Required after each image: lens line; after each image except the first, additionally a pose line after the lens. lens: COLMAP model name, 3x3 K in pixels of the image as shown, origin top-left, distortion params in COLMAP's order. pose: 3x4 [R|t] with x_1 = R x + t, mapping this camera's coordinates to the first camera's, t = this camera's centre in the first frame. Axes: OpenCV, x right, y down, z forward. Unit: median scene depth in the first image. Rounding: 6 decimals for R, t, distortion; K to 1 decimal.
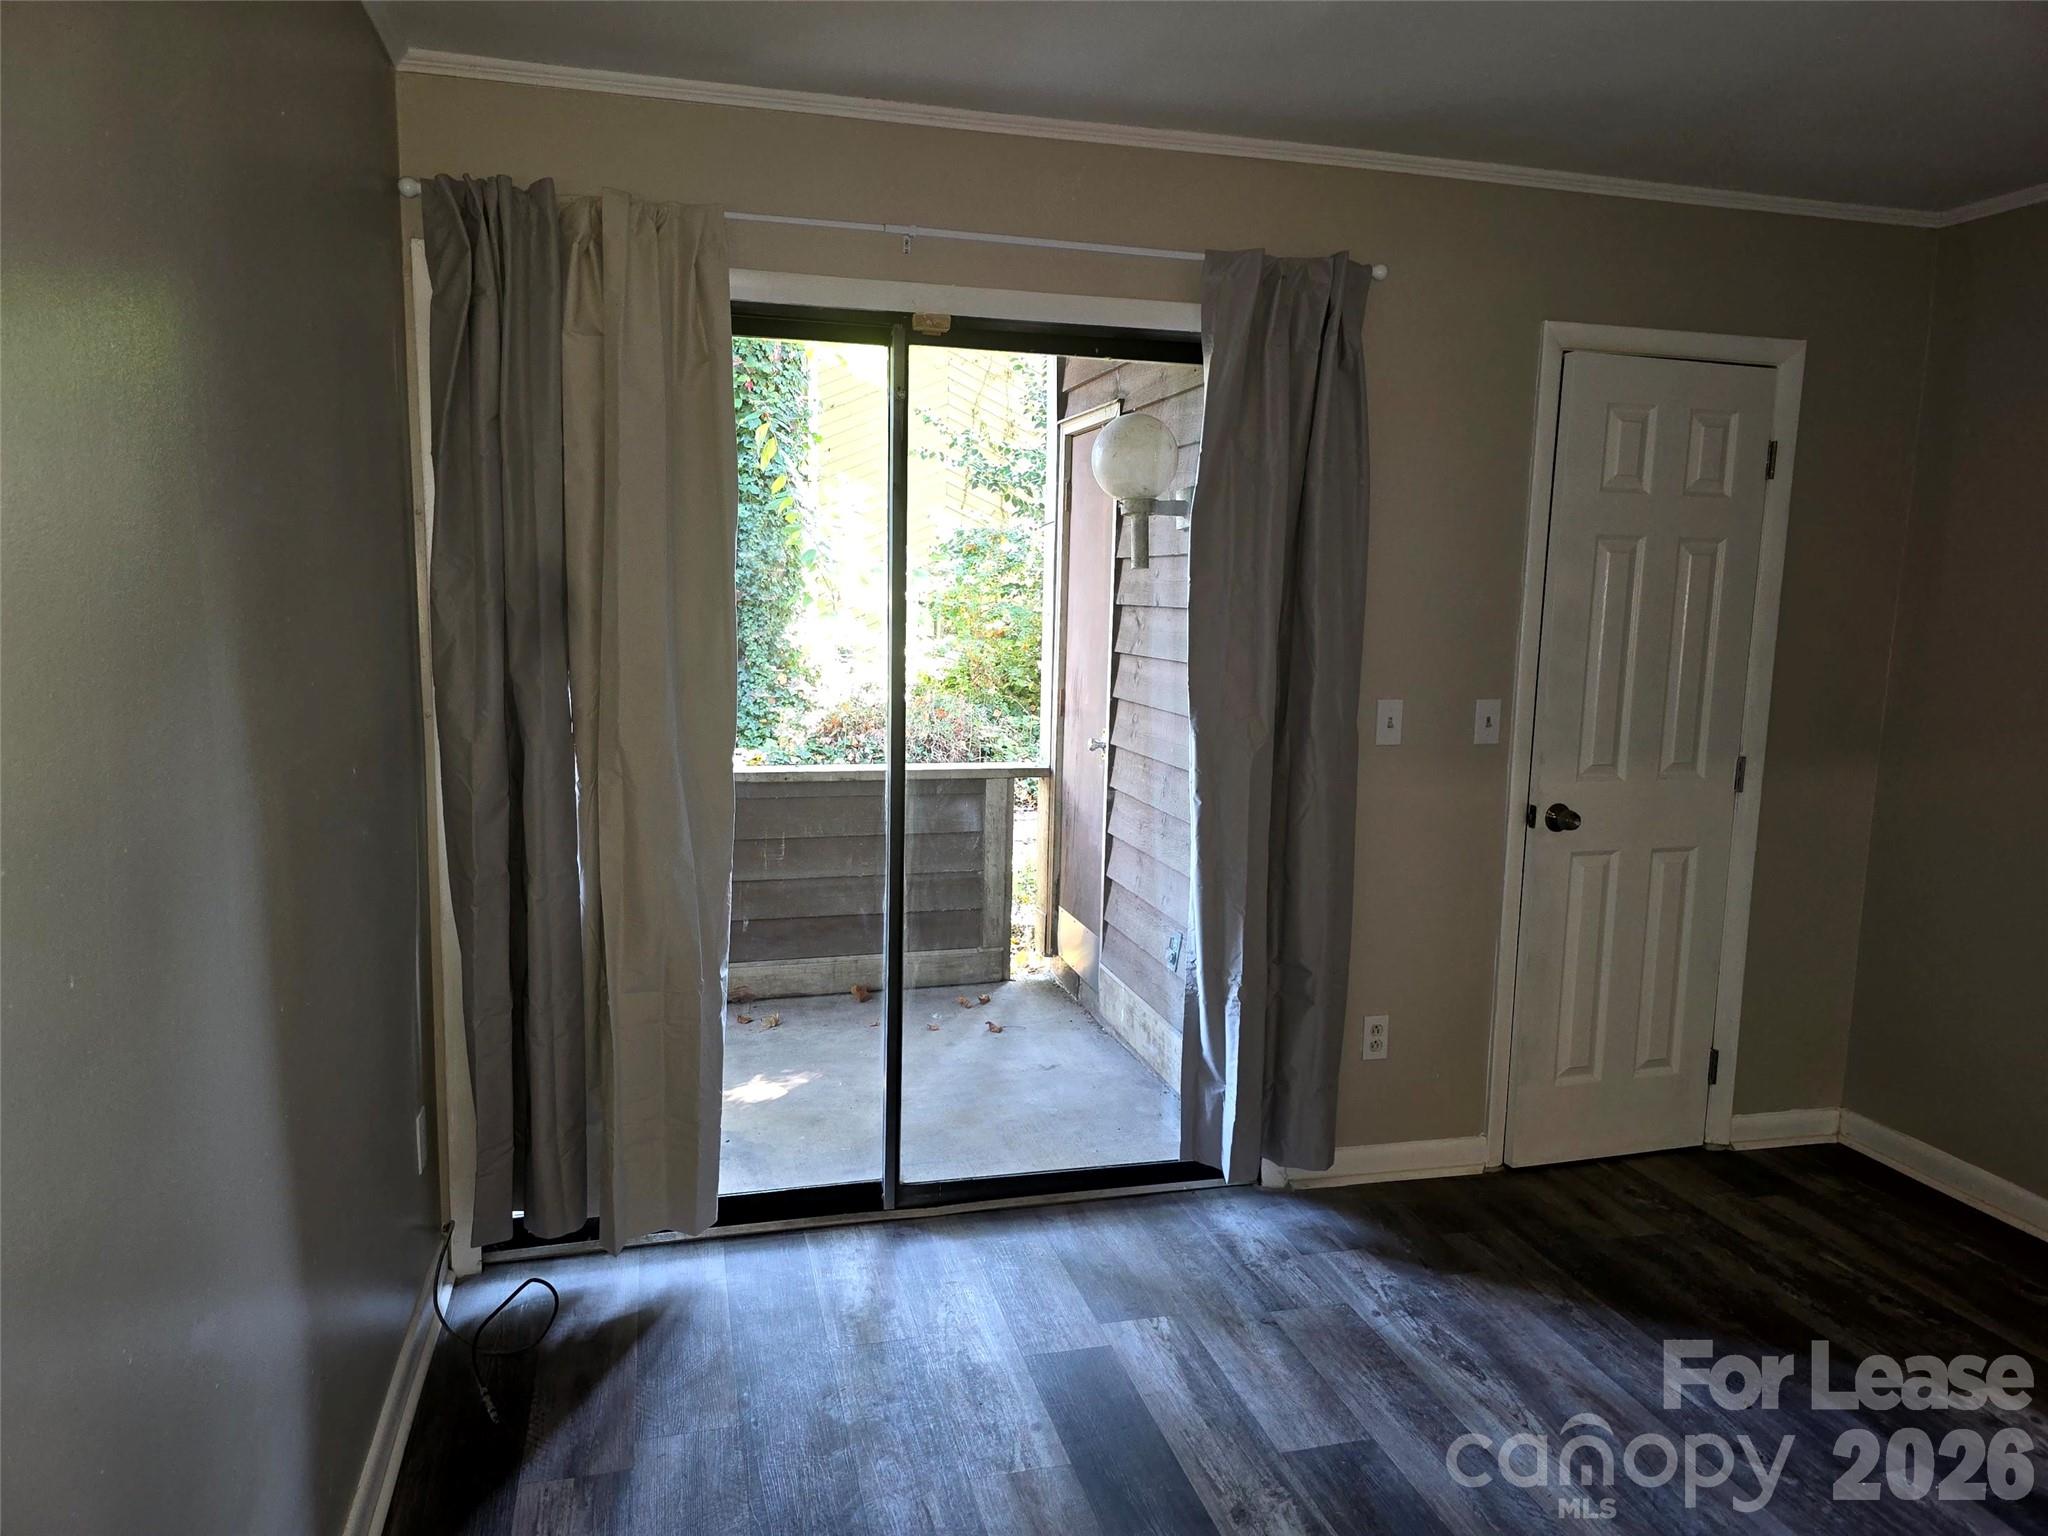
lens RADIAL K [[1392.9, 0, 1028.5], [0, 1392.9, 783.5], [0, 0, 1]] dist [0.050290, -0.041065]
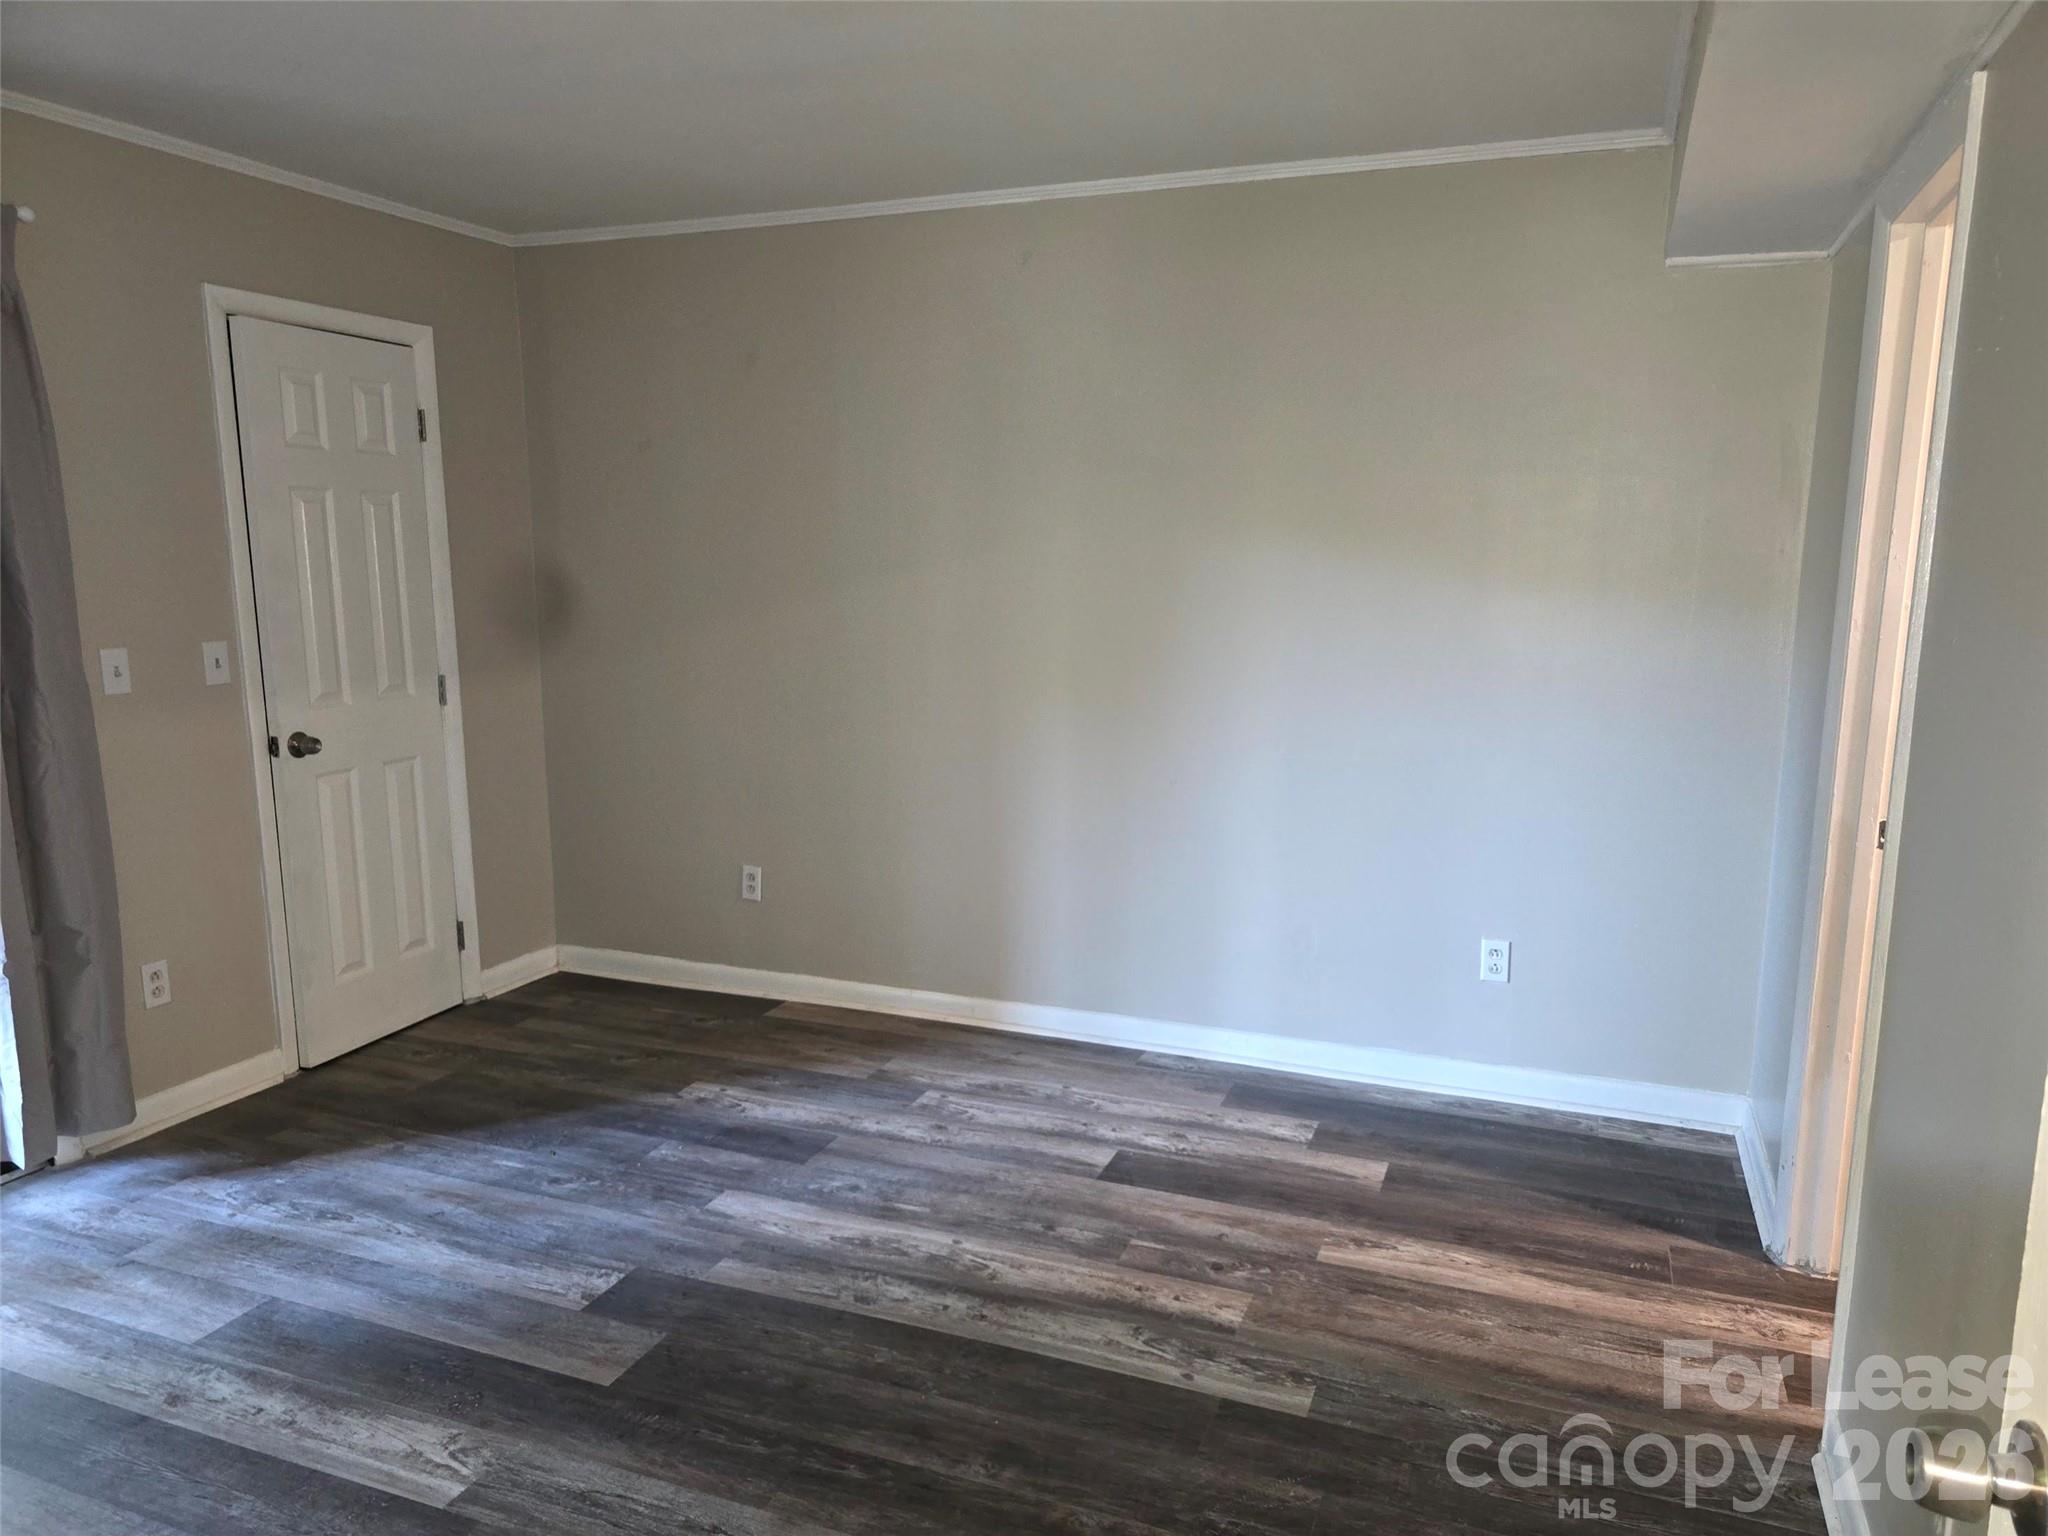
lens RADIAL K [[1392.9, 0, 1028.5], [0, 1392.9, 783.5], [0, 0, 1]] dist [0.050290, -0.041065]
pose [[0.603817, -0.157683, 0.781371, -0.153894], [0.127878, 0.986705, 0.100300, 0.017825], [-0.786799, 0.039357, 0.615954, -0.138081]]
